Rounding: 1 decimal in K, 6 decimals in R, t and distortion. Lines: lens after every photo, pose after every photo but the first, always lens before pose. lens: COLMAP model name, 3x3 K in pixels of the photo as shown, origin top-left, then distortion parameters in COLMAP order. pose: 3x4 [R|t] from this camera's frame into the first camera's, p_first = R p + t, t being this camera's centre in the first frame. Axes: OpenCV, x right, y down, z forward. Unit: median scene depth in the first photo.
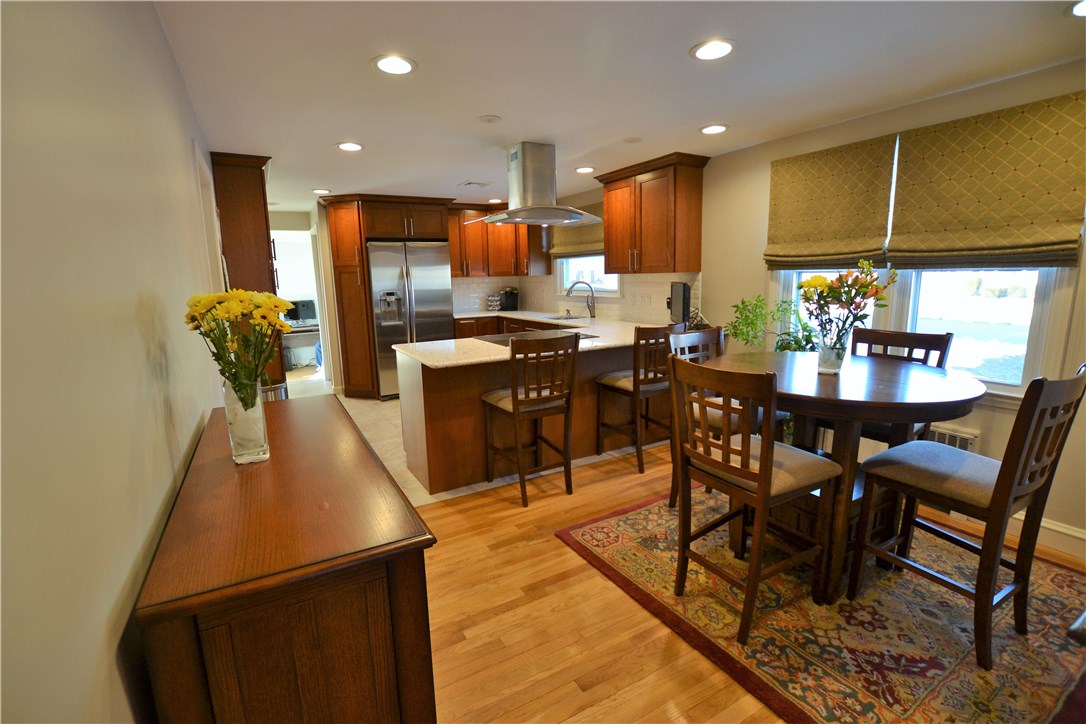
lens RADIAL K [[484.8, 0, 536.0], [0, 484.8, 362.5], [0, 0, 1]] dist [-0.031796, 0.003109]
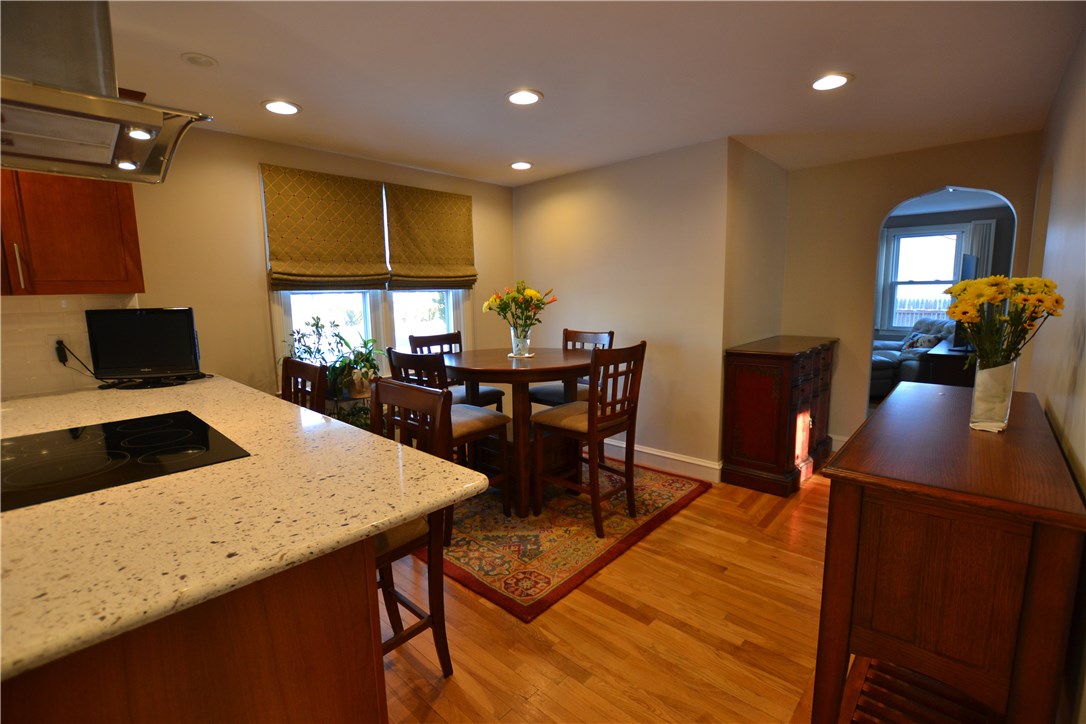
lens RADIAL K [[484.8, 0, 543.8], [0, 484.8, 362.7], [0, 0, 1]] dist [-0.031796, 0.003109]
pose [[-0.302695, -0.102589, 0.947550, -0.671201], [0.197681, 0.965813, 0.167715, -0.164156], [-0.932362, 0.238079, -0.272067, 1.144961]]
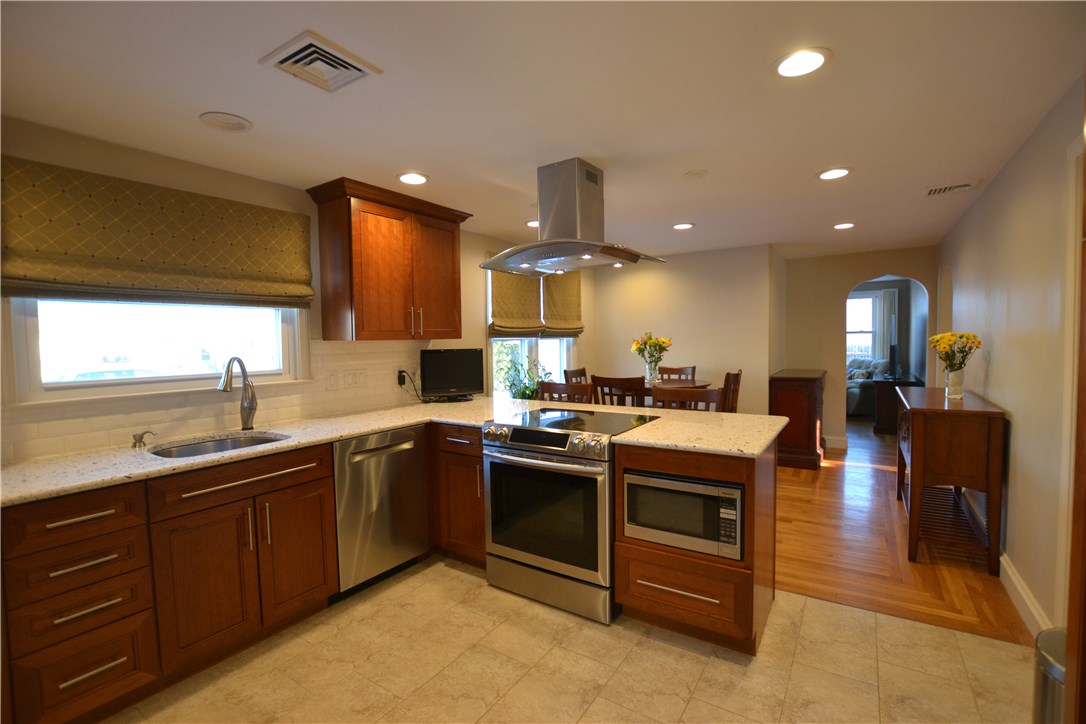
lens RADIAL K [[484.8, 0, 544.0], [0, 484.8, 361.6], [0, 0, 1]] dist [-0.031796, 0.003109]
pose [[-0.449725, -0.004033, 0.893158, -0.949441], [0.190714, 0.976494, 0.100438, -0.325853], [-0.872568, 0.215507, -0.438385, 2.020783]]
